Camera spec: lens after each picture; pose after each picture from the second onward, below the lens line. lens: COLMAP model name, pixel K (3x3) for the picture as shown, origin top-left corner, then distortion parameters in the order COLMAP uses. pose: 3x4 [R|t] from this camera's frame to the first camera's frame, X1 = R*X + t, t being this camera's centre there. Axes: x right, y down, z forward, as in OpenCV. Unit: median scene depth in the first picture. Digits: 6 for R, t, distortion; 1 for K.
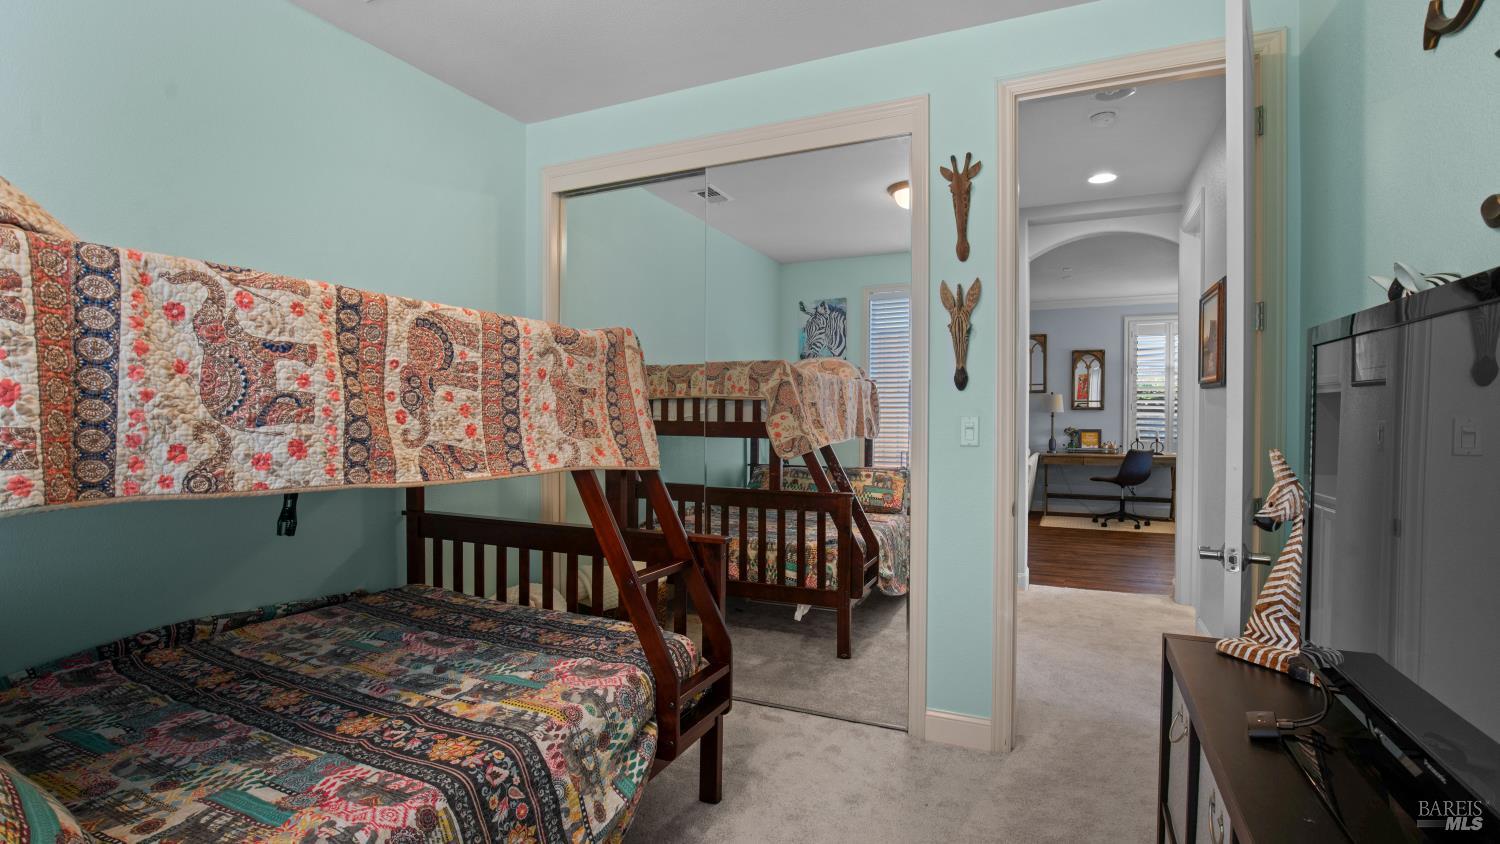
lens RADIAL K [[703.7, 0, 750.3], [0, 703.7, 429.3], [0, 0, 1]] dist [-0.029691, 0.005591]
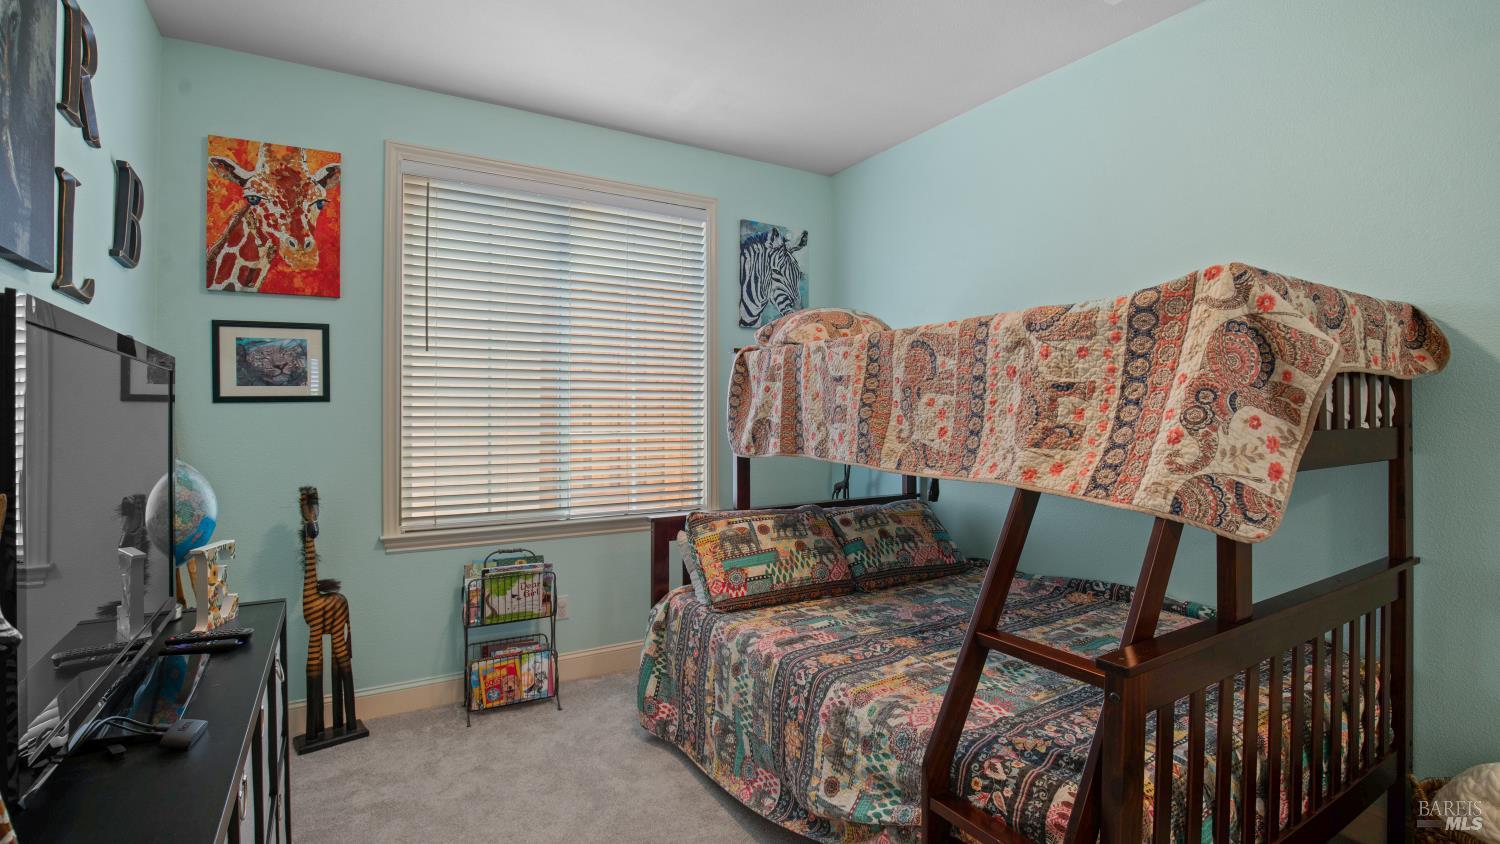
lens RADIAL K [[703.7, 0, 764.7], [0, 703.7, 412.6], [0, 0, 1]] dist [-0.029691, 0.005591]
pose [[-0.557332, -0.001061, -0.830289, 0.681188], [-0.013140, 0.999885, 0.007542, -0.034143], [0.830186, 0.015113, -0.557282, 1.392165]]
